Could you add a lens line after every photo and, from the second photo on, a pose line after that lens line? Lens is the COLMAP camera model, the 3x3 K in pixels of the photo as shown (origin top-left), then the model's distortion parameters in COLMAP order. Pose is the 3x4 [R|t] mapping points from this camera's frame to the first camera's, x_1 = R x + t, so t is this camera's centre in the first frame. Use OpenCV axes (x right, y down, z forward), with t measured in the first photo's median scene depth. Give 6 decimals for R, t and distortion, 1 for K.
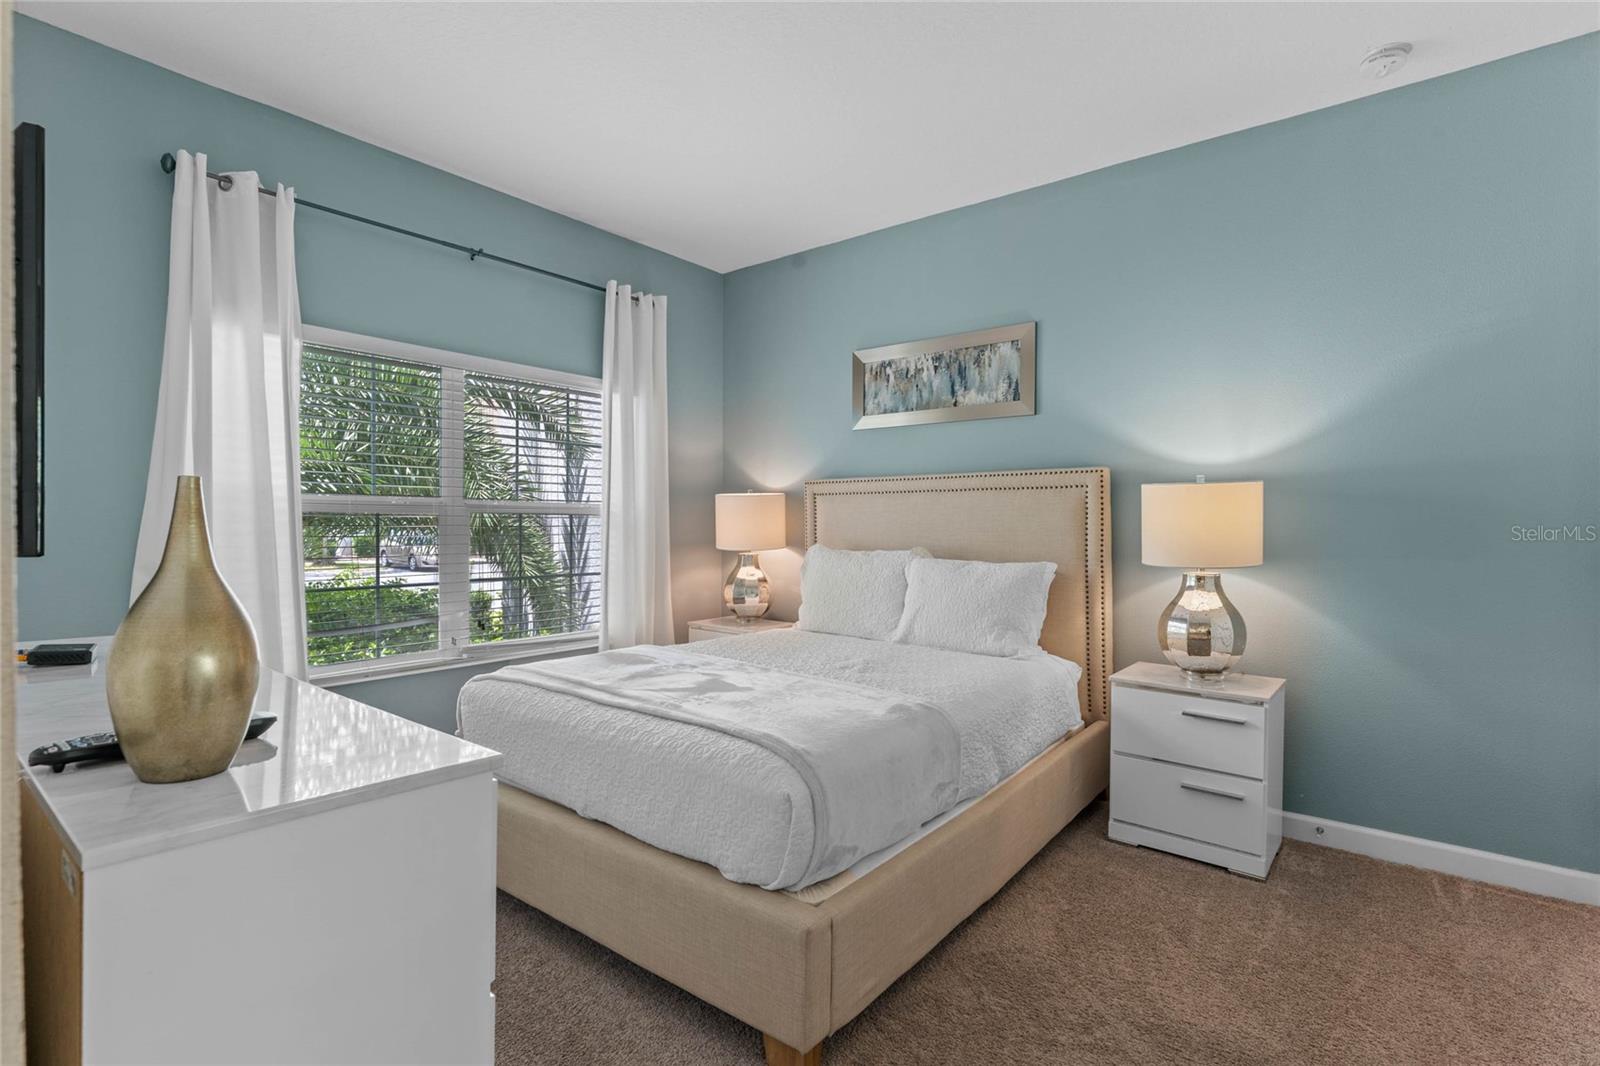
lens RADIAL K [[767.6, 0, 803.1], [0, 767.6, 527.6], [0, 0, 1]] dist [-0.004052, 0.000528]
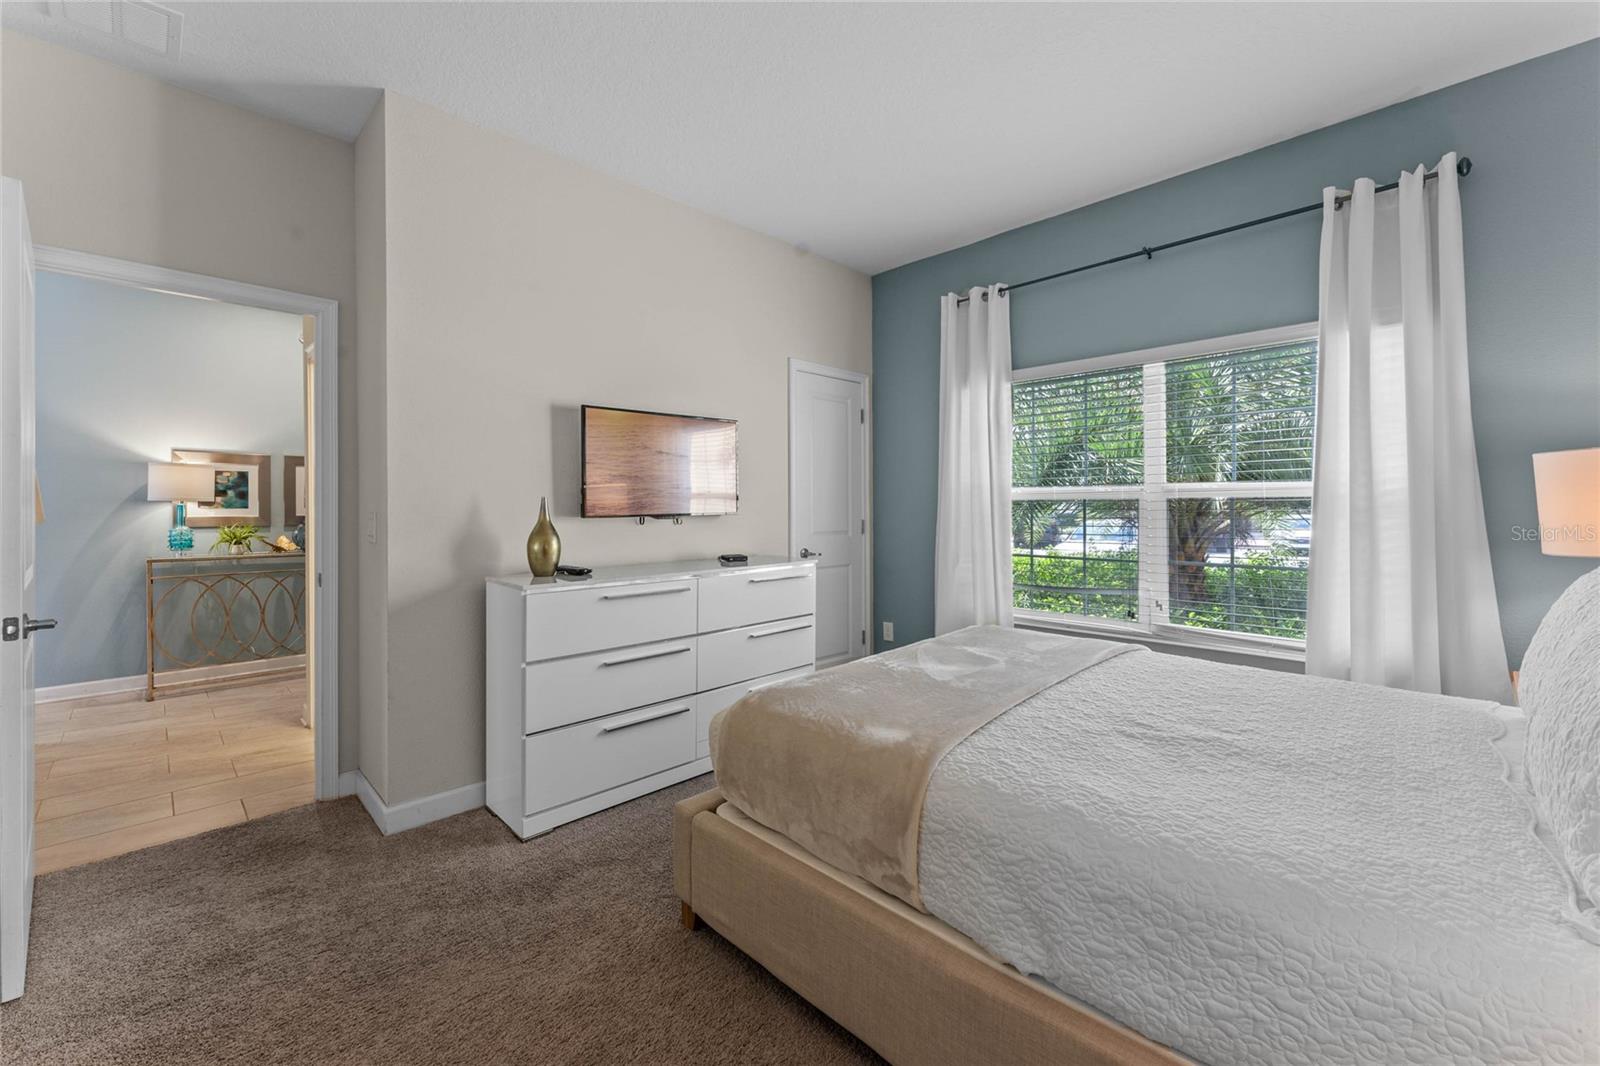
lens RADIAL K [[636.8, 0, 800.6], [0, 636.8, 524.6], [0, 0, 1]] dist [-0.001086, -0.000228]
pose [[-0.122108, 0.016844, -0.992374, 0.531804], [-0.008137, 0.999805, 0.017972, 0.006364], [0.992483, 0.010270, -0.121947, 0.663605]]
